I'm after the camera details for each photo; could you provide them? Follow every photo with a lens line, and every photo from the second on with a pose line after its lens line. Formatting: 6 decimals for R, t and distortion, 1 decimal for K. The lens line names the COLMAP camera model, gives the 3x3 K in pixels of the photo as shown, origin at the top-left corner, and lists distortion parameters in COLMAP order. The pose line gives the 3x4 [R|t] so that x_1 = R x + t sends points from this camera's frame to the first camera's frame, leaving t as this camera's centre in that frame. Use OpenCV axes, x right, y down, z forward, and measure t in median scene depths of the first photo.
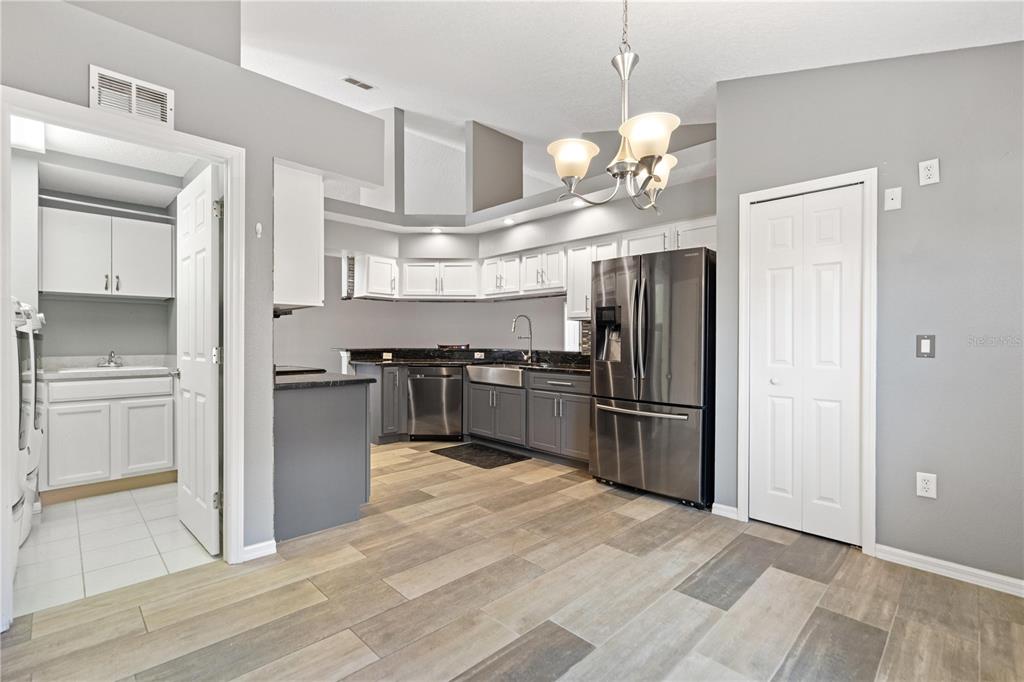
lens RADIAL K [[463.3, 0, 509.5], [0, 463.3, 345.1], [0, 0, 1]] dist [-0.011274, 0.000320]
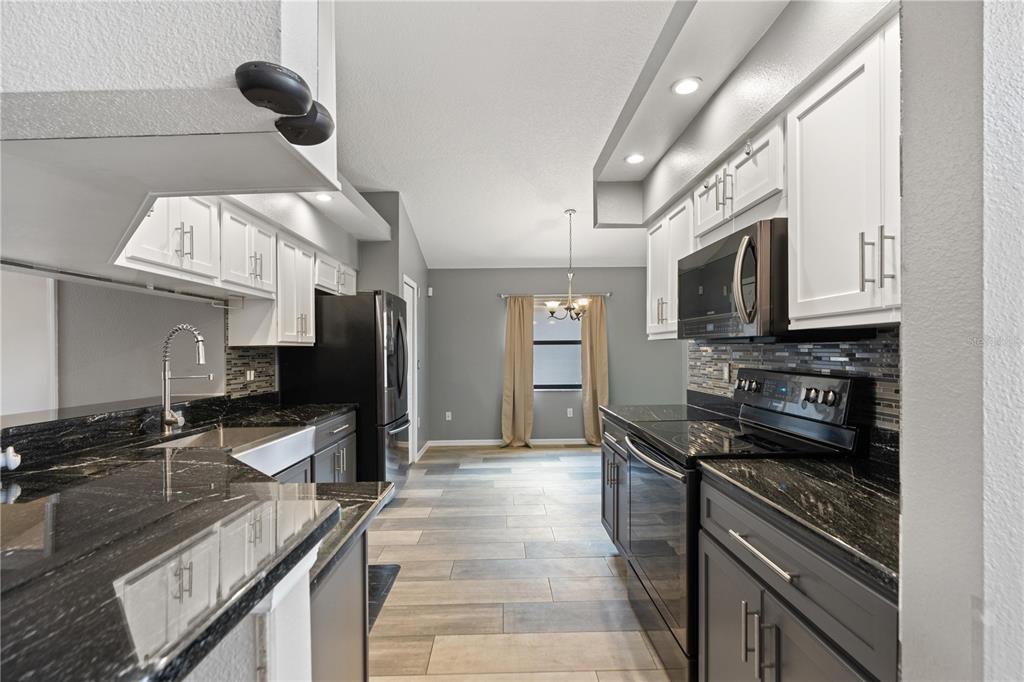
lens RADIAL K [[463.3, 0, 509.5], [0, 463.3, 345.1], [0, 0, 1]] dist [-0.011274, 0.000320]
pose [[-0.727400, 0.005175, 0.686194, -0.529454], [0.007478, 0.999972, 0.000385, -0.047897], [-0.686173, 0.005412, -0.727419, 1.148678]]
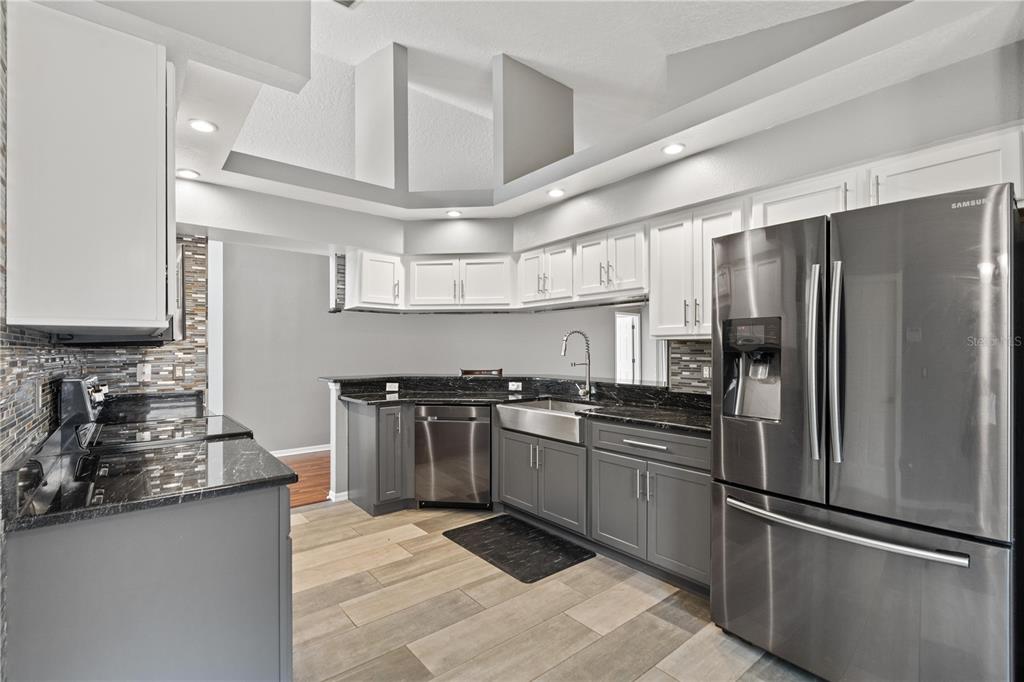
lens RADIAL K [[463.3, 0, 509.5], [0, 463.3, 345.1], [0, 0, 1]] dist [-0.011274, 0.000320]
pose [[0.996361, -0.008760, -0.084787, -0.013627], [0.006870, 0.999722, -0.022561, -0.029799], [0.084961, 0.021897, 0.996144, 0.313697]]
